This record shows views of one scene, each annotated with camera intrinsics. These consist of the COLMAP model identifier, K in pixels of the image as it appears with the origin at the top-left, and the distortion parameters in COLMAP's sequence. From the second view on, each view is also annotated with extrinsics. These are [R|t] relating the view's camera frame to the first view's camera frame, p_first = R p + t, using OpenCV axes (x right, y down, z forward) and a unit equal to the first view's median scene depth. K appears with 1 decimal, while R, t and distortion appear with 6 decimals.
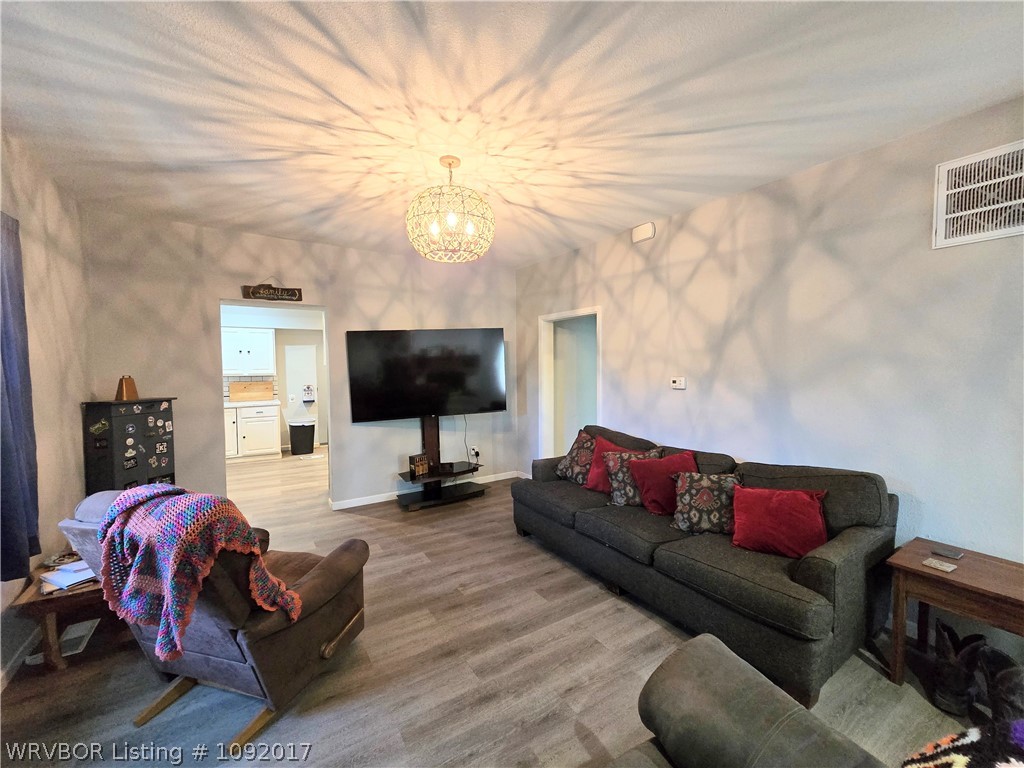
lens RADIAL K [[419.4, 0, 515.2], [0, 419.4, 383.3], [0, 0, 1]] dist [-0.003485, -0.000468]
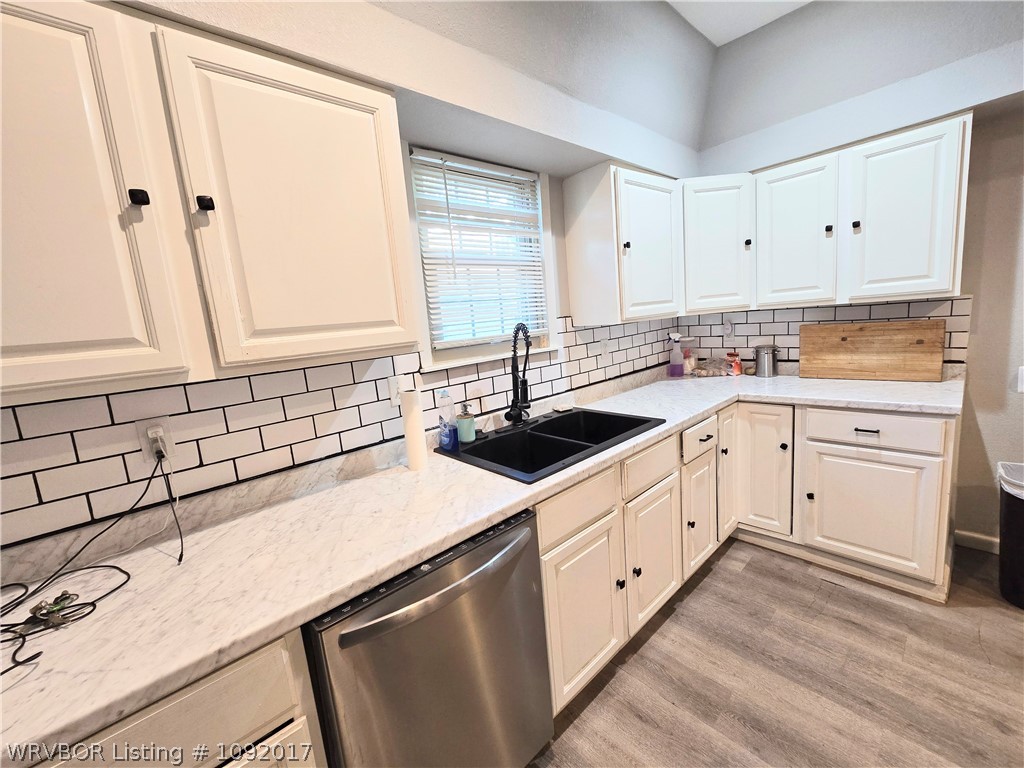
lens RADIAL K [[419.4, 0, 518.7], [0, 419.4, 383.8], [0, 0, 1]] dist [-0.003485, -0.000468]
pose [[0.182611, 0.141752, -0.972913, -0.343250], [0.040779, 0.987608, 0.151547, -0.015532], [0.982339, -0.067349, 0.174567, 0.651328]]
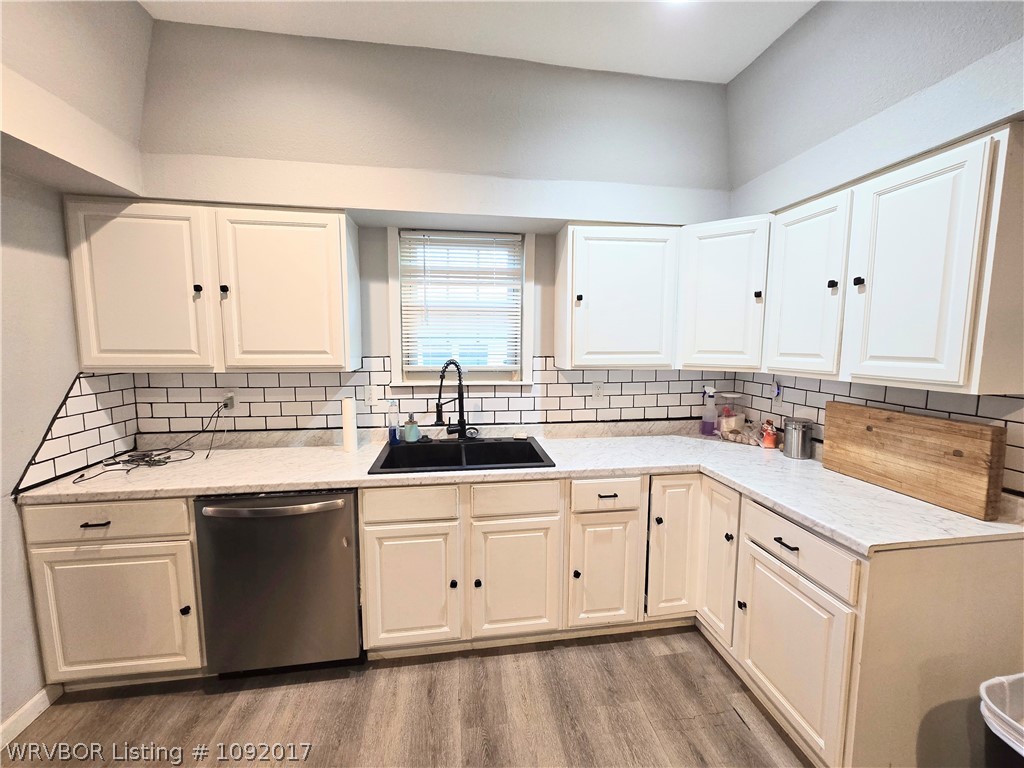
lens RADIAL K [[419.4, 0, 519.3], [0, 419.4, 383.1], [0, 0, 1]] dist [-0.003485, -0.000468]
pose [[-0.399176, 0.096270, -0.911806, -0.319753], [-0.045841, 0.991133, 0.124714, -0.037092], [0.915728, 0.091581, -0.391223, 0.865476]]
